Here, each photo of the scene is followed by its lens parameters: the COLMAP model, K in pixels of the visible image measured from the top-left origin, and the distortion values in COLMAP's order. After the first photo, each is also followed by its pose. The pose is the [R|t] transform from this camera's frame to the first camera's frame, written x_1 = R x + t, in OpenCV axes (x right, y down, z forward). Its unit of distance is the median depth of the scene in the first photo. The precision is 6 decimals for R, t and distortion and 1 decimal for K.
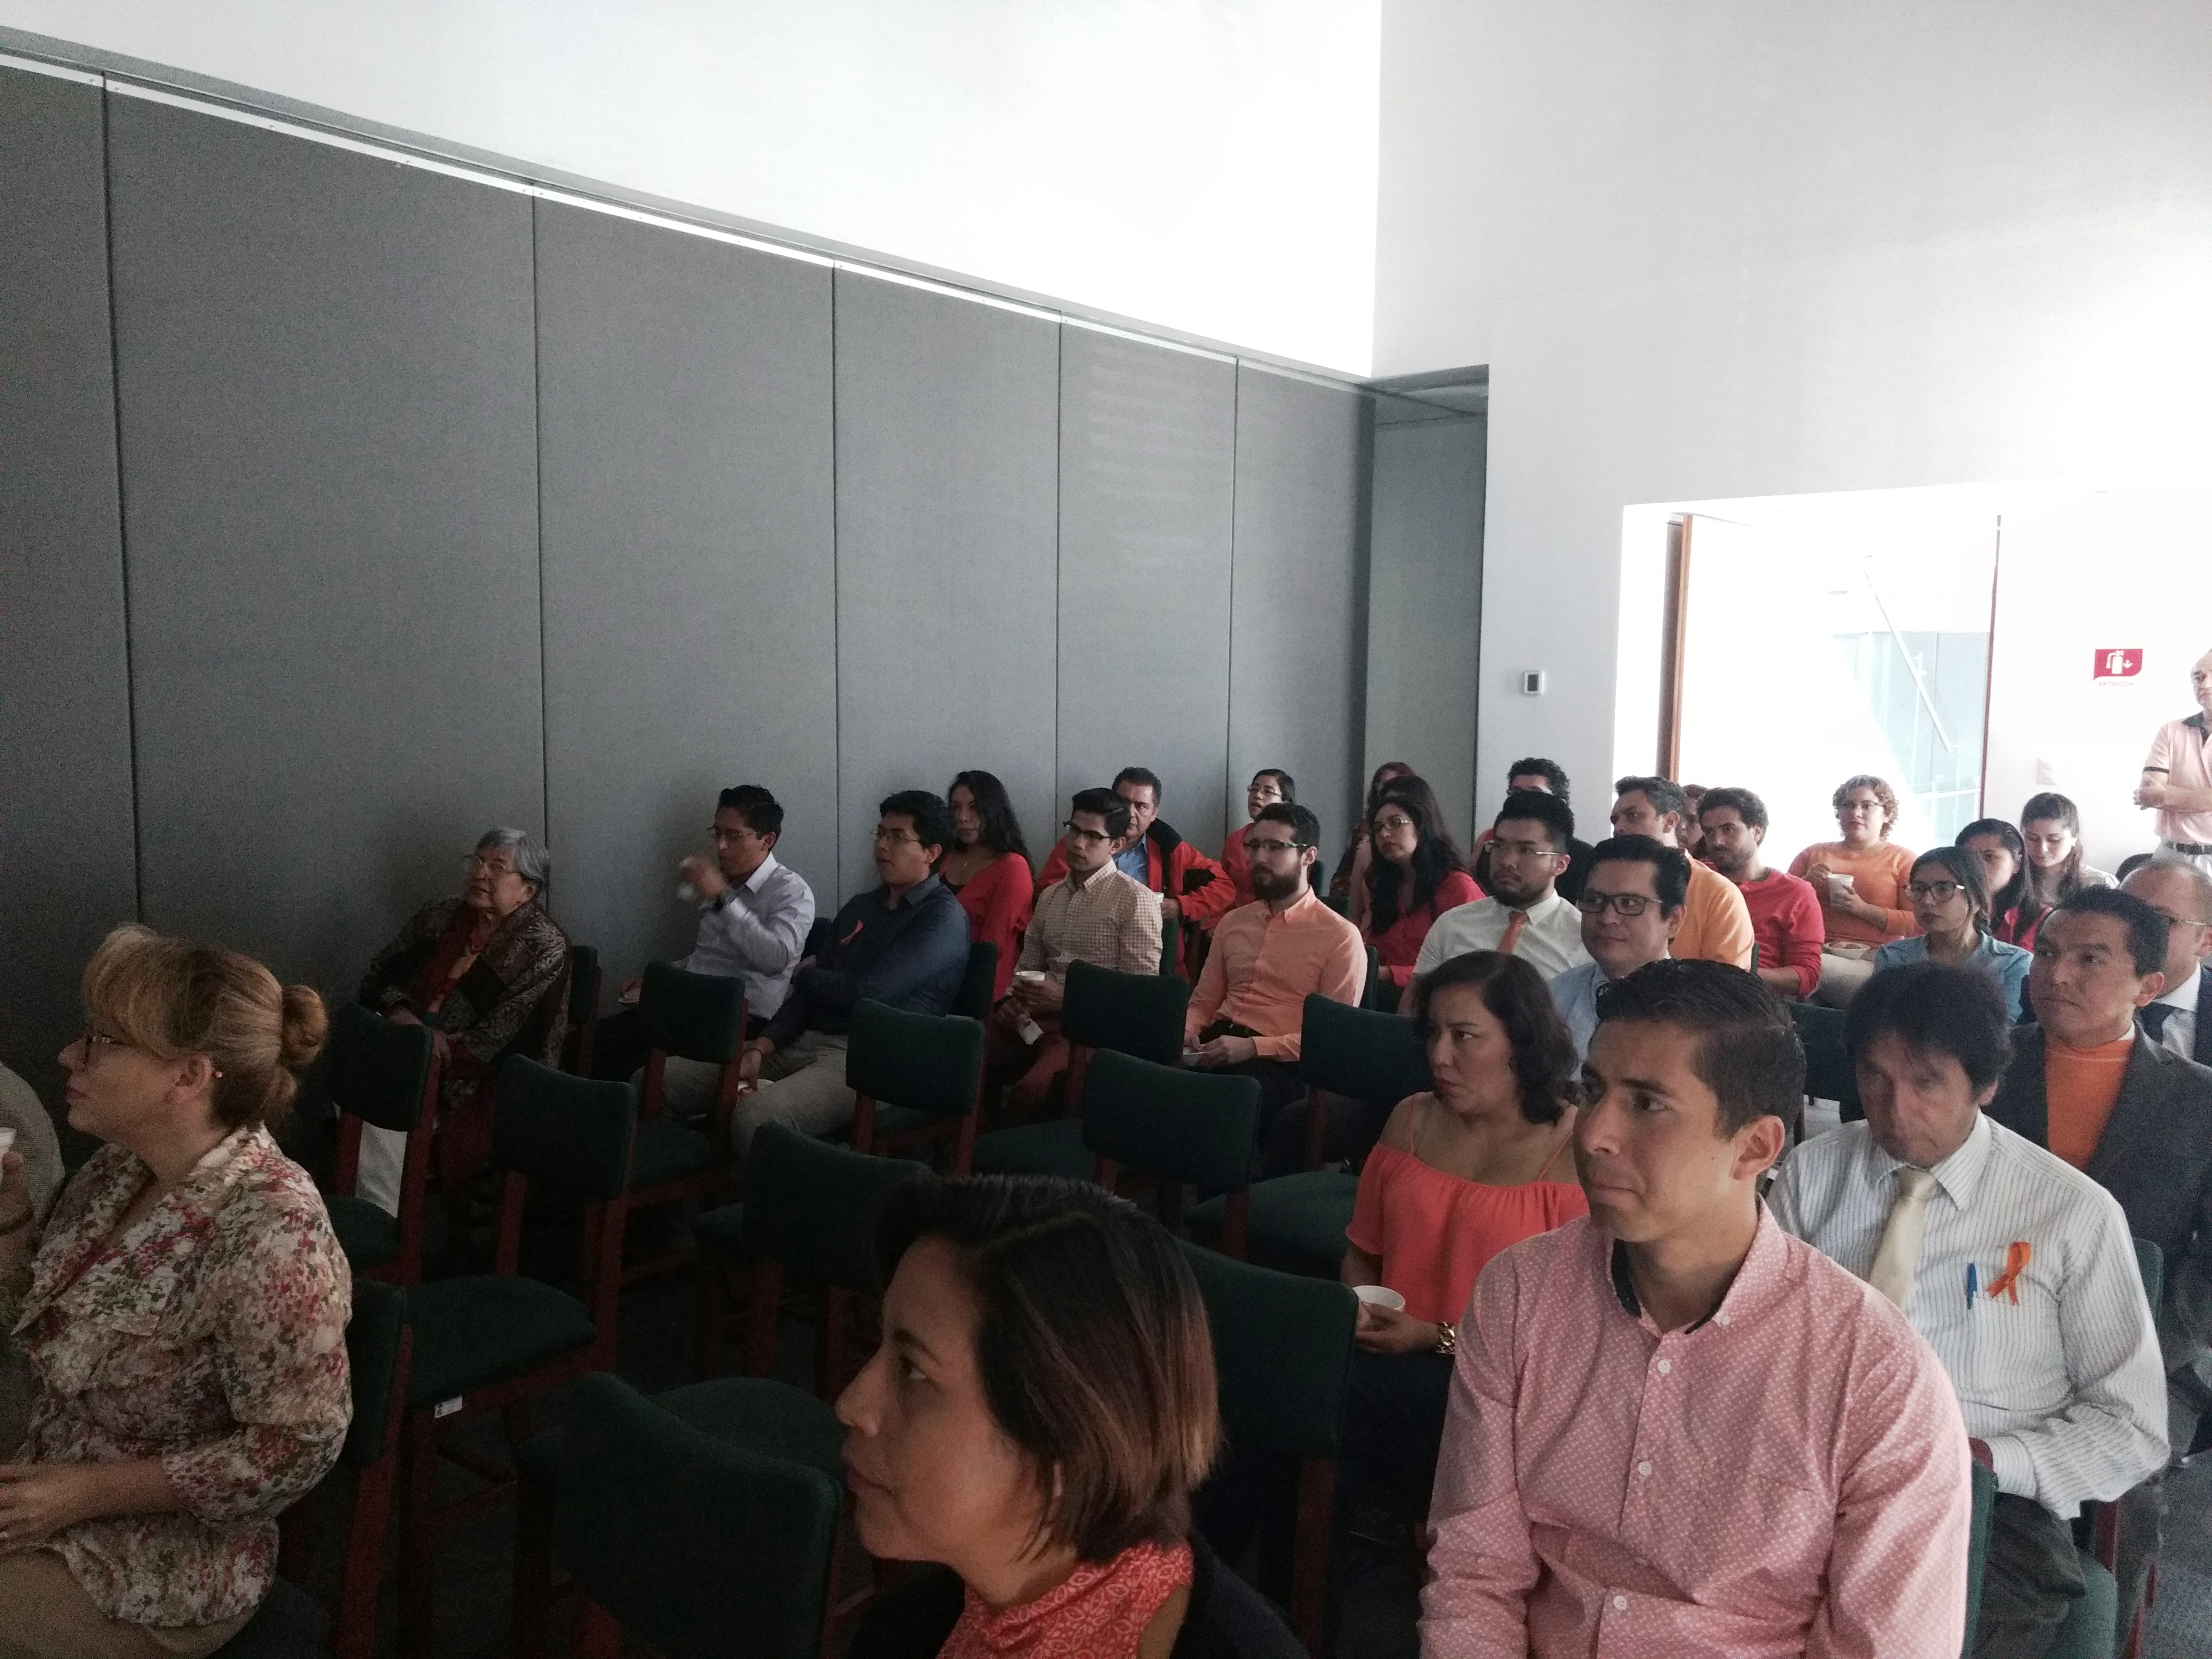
lens RADIAL K [[1725.6, 0, 1106.0], [0, 1725.6, 829.5], [0, 0, 1]] dist [0.002667, -0.001405]
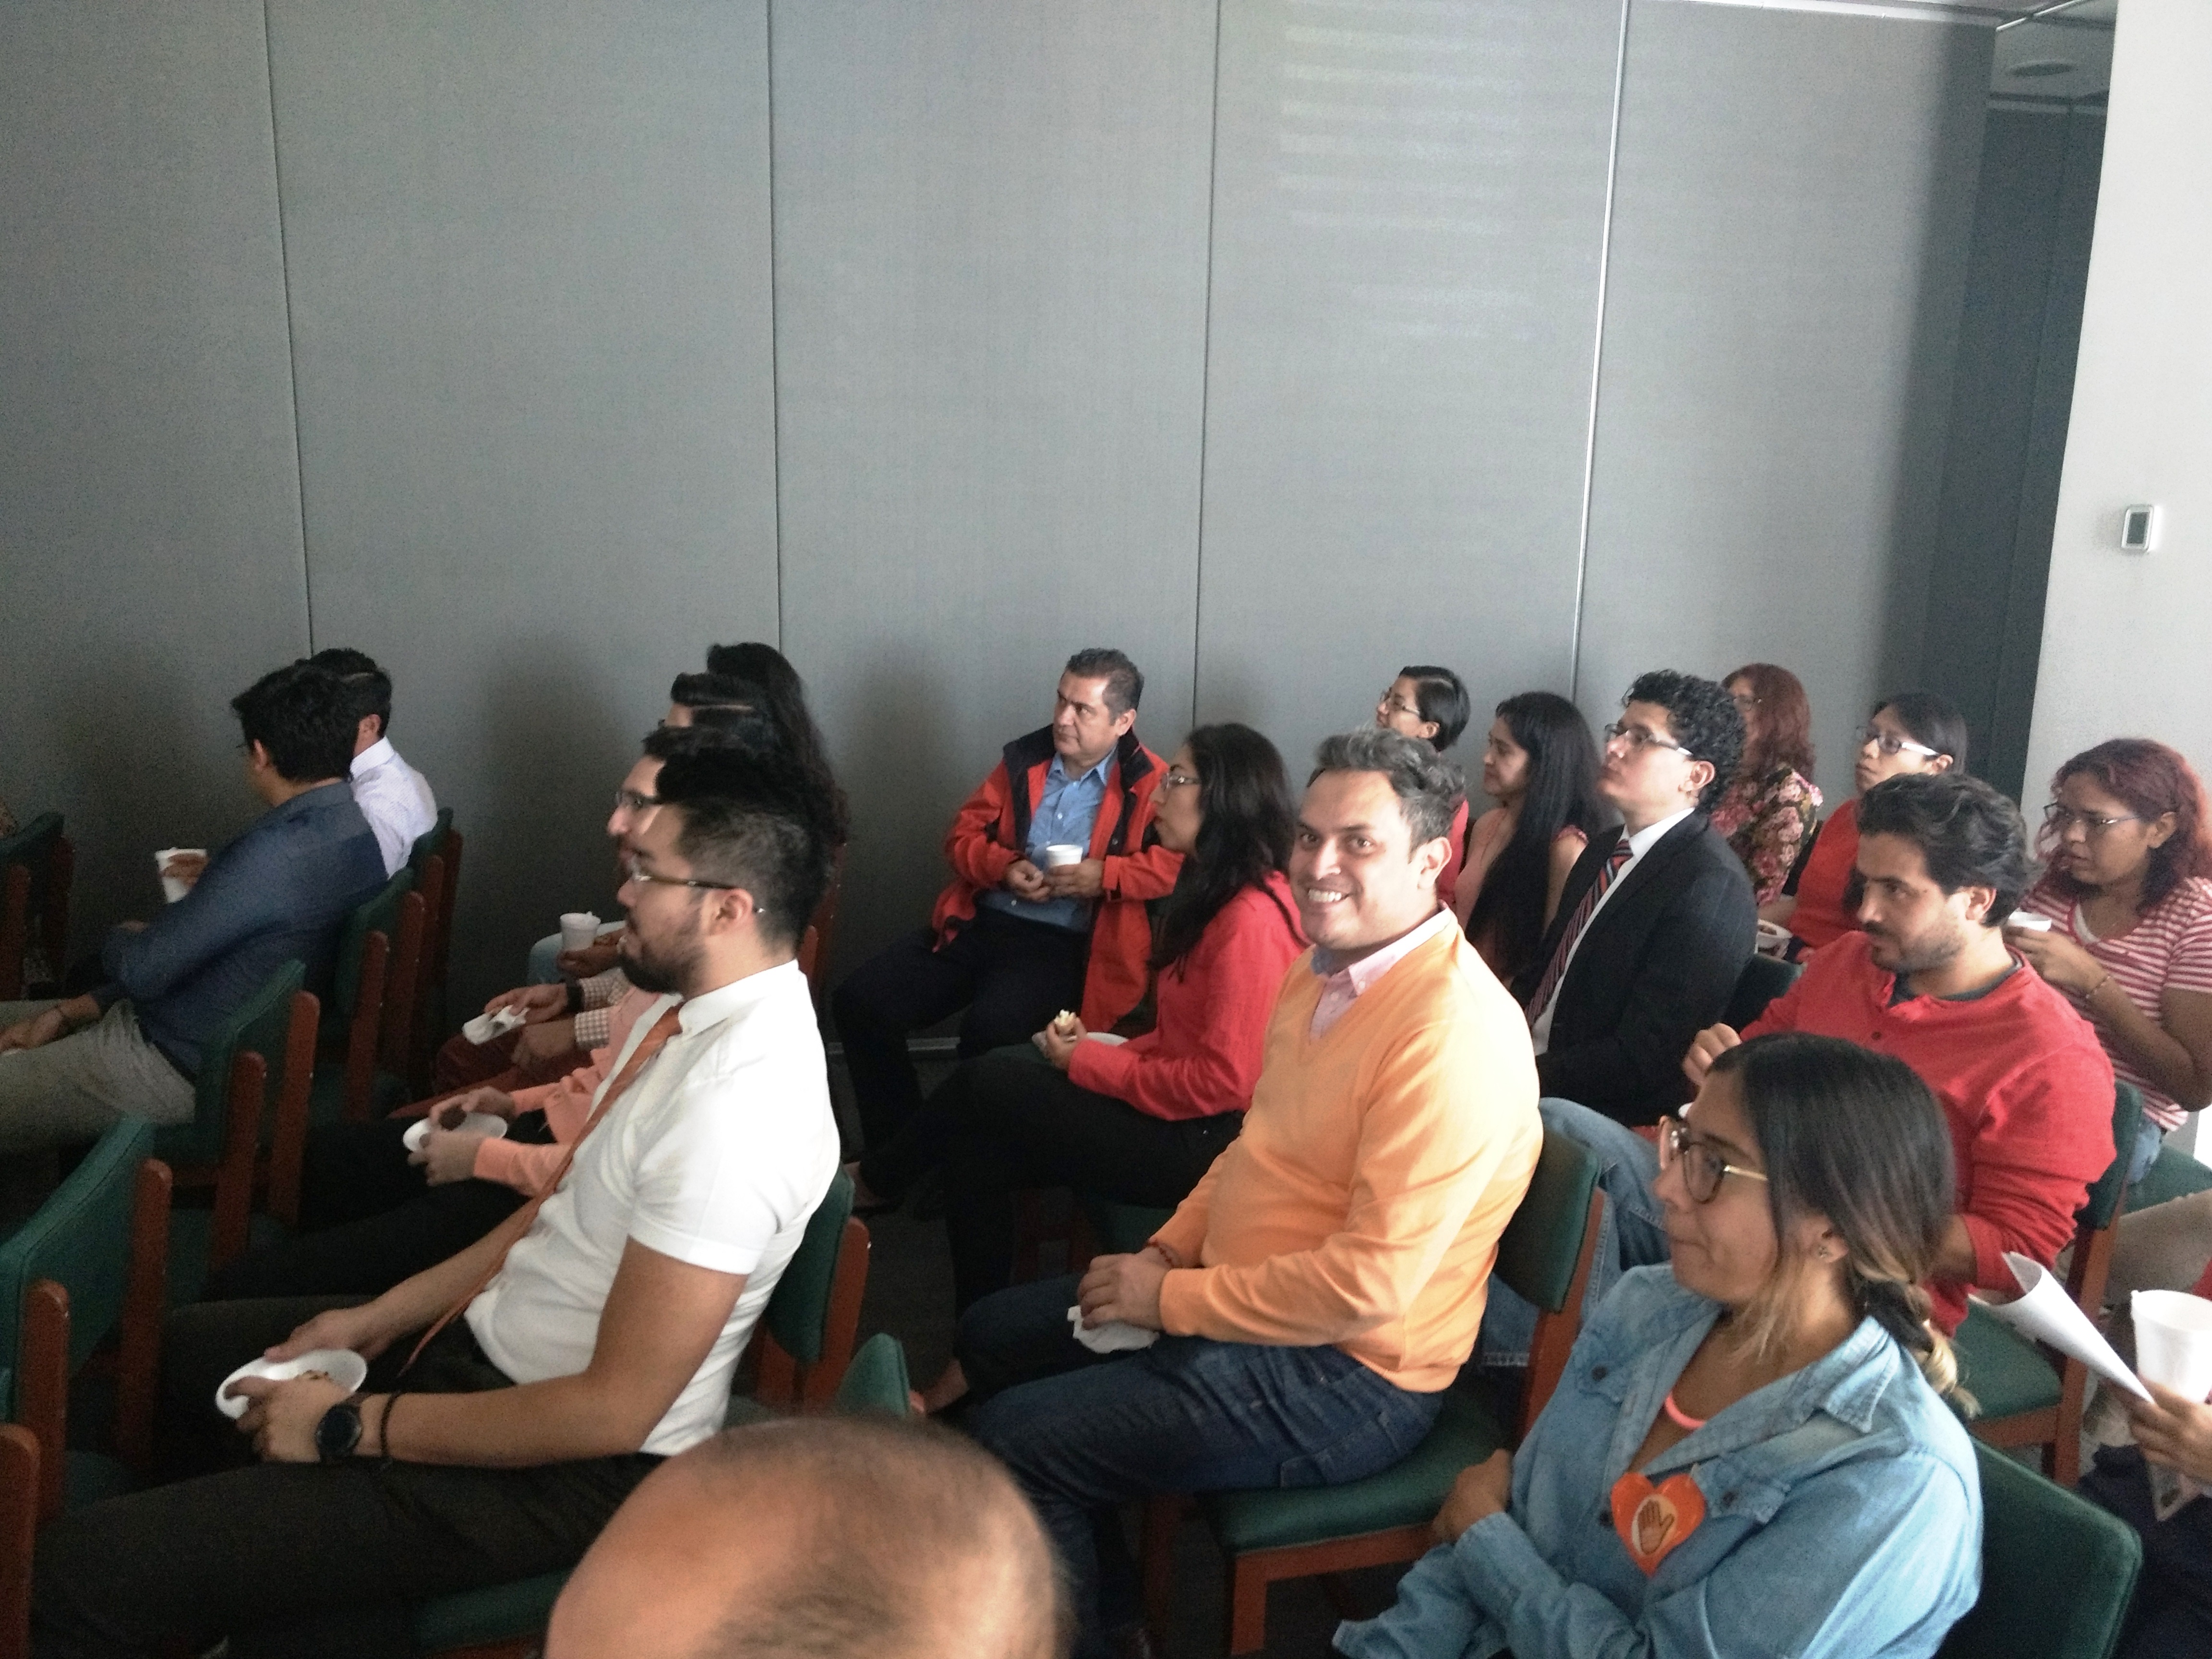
lens RADIAL K [[1725.6, 0, 1106.0], [0, 1725.6, 829.5], [0, 0, 1]] dist [0.002667, -0.001405]
pose [[0.790185, 0.118277, -0.601347, 0.383710], [-0.064725, 0.991819, 0.110027, -0.036679], [0.609441, -0.048020, 0.791376, 0.449888]]
